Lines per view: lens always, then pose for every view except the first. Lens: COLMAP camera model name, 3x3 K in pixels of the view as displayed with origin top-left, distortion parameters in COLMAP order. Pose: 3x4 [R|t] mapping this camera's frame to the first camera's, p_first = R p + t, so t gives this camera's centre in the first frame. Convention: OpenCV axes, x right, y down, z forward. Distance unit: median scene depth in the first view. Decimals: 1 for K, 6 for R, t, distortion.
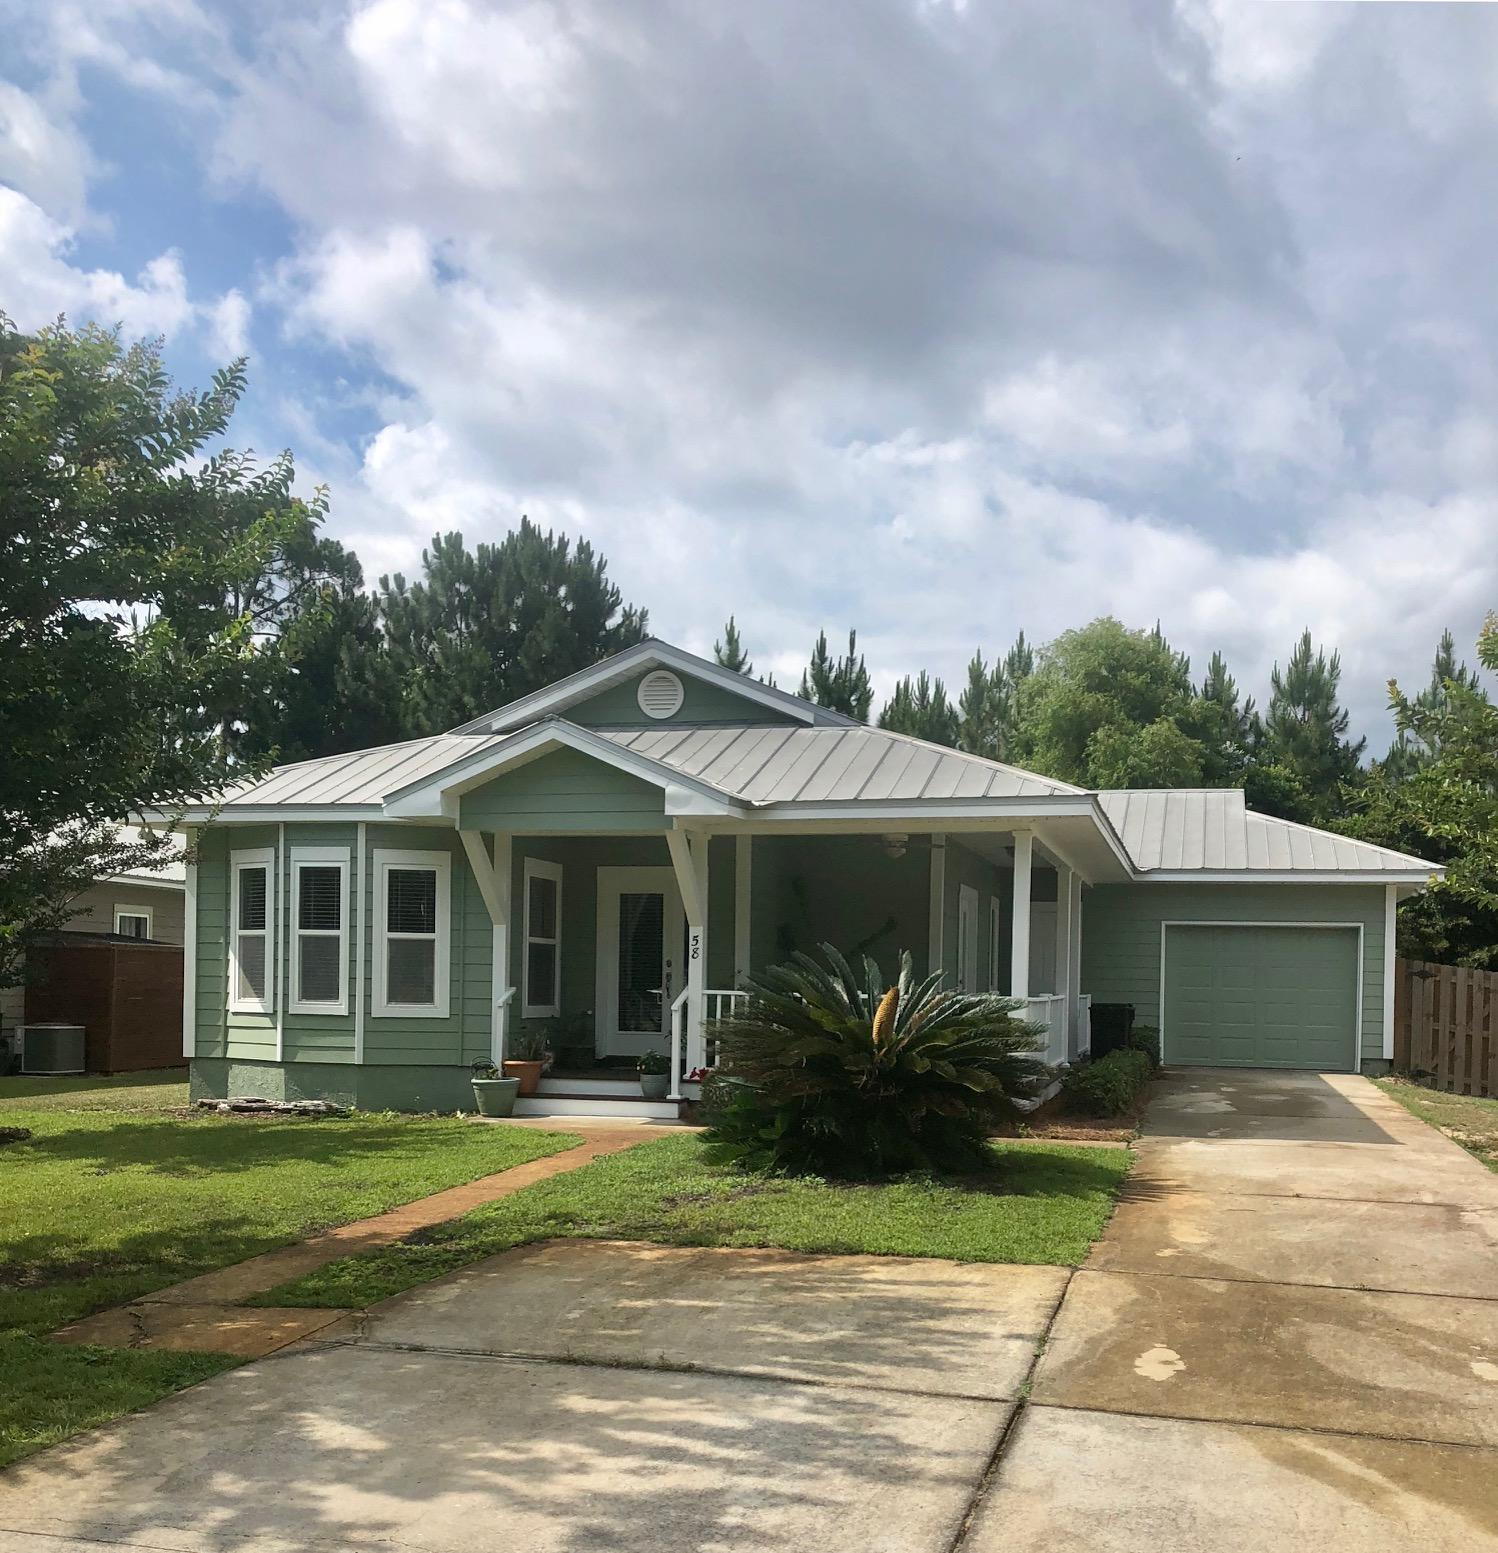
lens RADIAL K [[1958.0, 0, 749.0], [0, 1958.0, 776.5], [0, 0, 1]] dist [-0.170537, 0.851207]
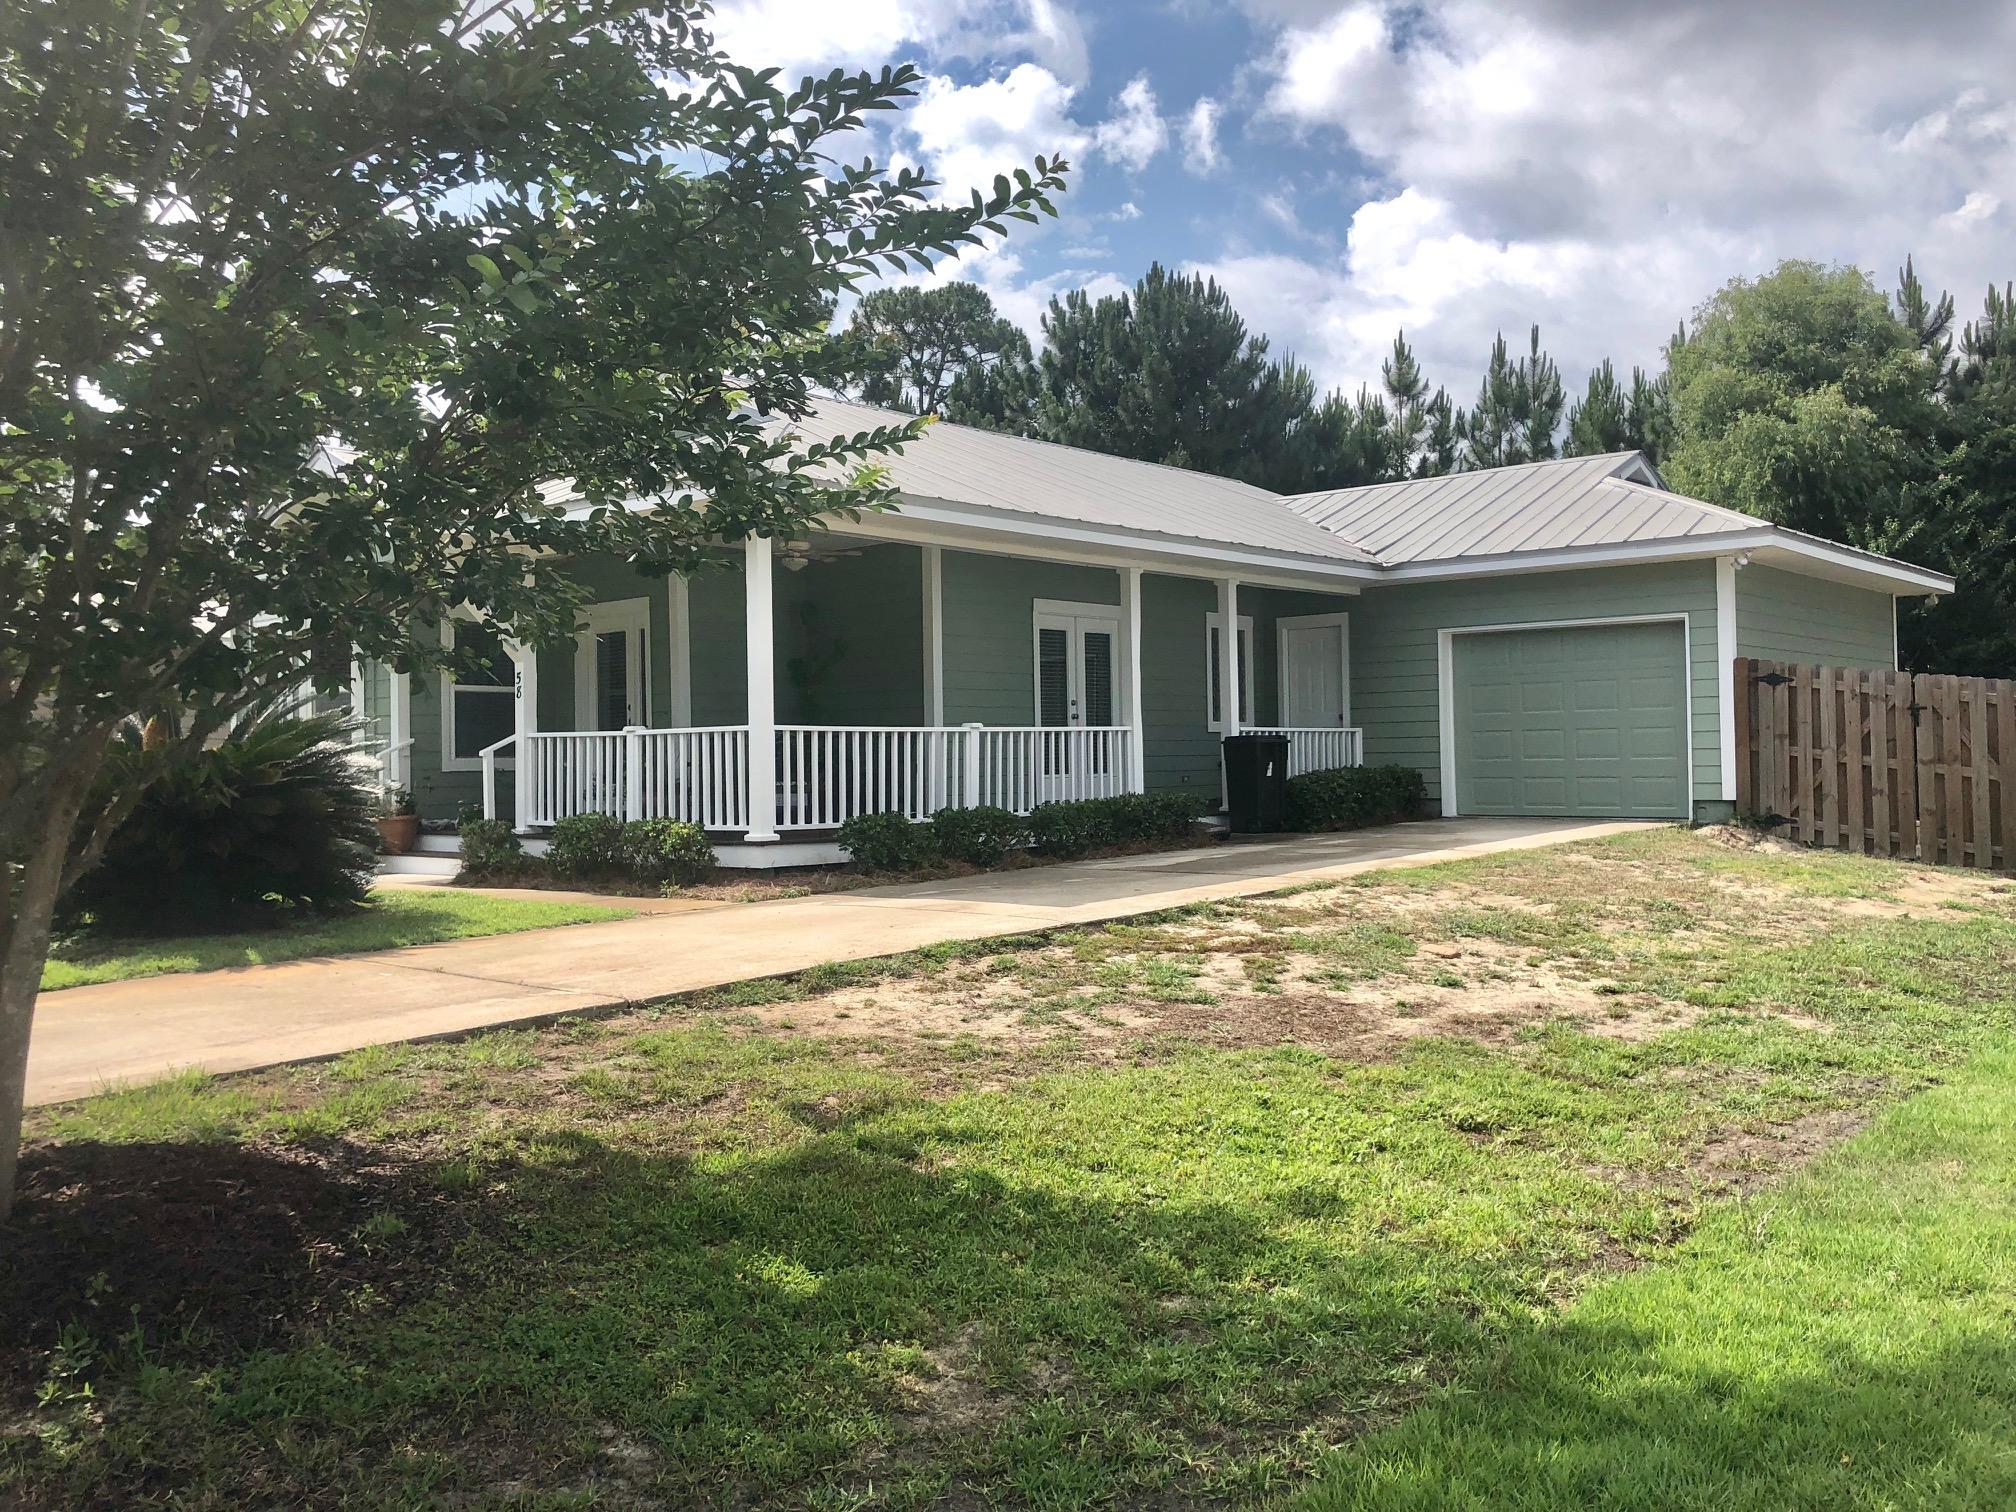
lens RADIAL K [[1650.8, 0, 1008.0], [0, 1650.8, 756.0], [0, 0, 1]] dist [0.092196, -0.210316]
pose [[0.834003, -0.021220, -0.551351, 0.359532], [0.085308, 0.992204, 0.090854, 0.041254], [0.545125, -0.122808, 0.829311, 0.280893]]
